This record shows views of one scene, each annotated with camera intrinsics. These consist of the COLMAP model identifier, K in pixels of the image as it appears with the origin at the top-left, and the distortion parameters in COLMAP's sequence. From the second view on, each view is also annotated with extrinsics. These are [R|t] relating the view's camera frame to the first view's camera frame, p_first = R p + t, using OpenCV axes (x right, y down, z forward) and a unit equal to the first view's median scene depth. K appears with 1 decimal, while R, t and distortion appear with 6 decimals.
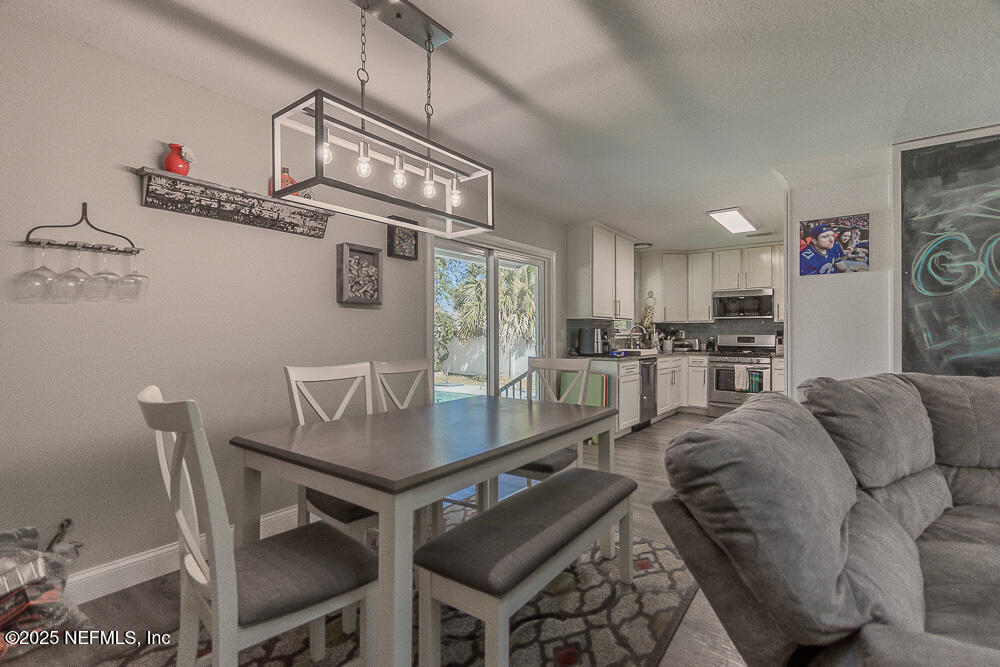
lens RADIAL K [[469.1, 0, 499.9], [0, 469.1, 330.7], [0, 0, 1]] dist [0.002347, 0.000206]
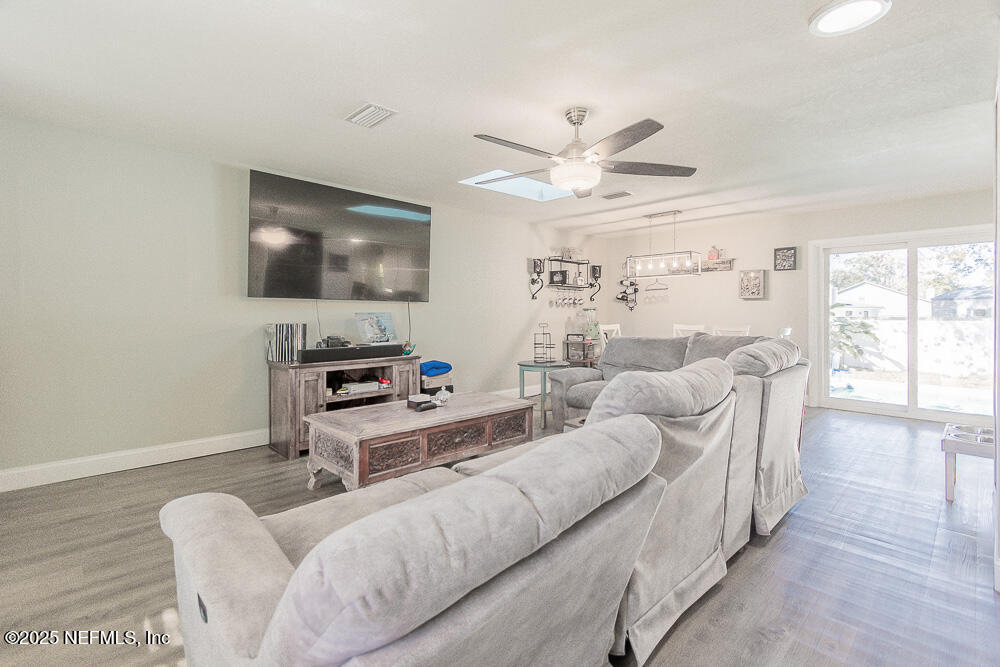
lens RADIAL K [[464.1, 0, 501.1], [0, 464.1, 312.8], [0, 0, 1]] dist [-0.002424, -0.000644]
pose [[-0.152604, -0.002379, -0.988285, 2.347741], [0.003609, 0.999989, -0.002964, 0.008567], [0.988281, -0.004019, -0.152594, 0.297667]]
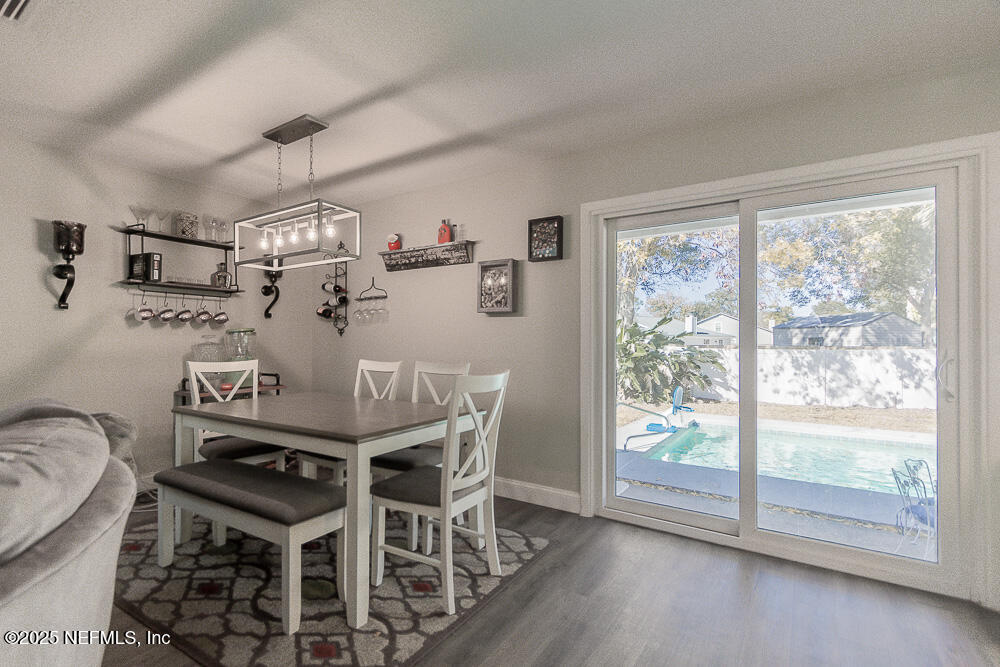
lens RADIAL K [[465.4, 0, 496.9], [0, 465.4, 339.0], [0, 0, 1]] dist [-0.000753, -0.000295]
pose [[0.063640, -0.006757, -0.997950, 1.014983], [0.000522, 0.999977, -0.006737, 0.015308], [0.997973, -0.000092, 0.063642, 1.180829]]
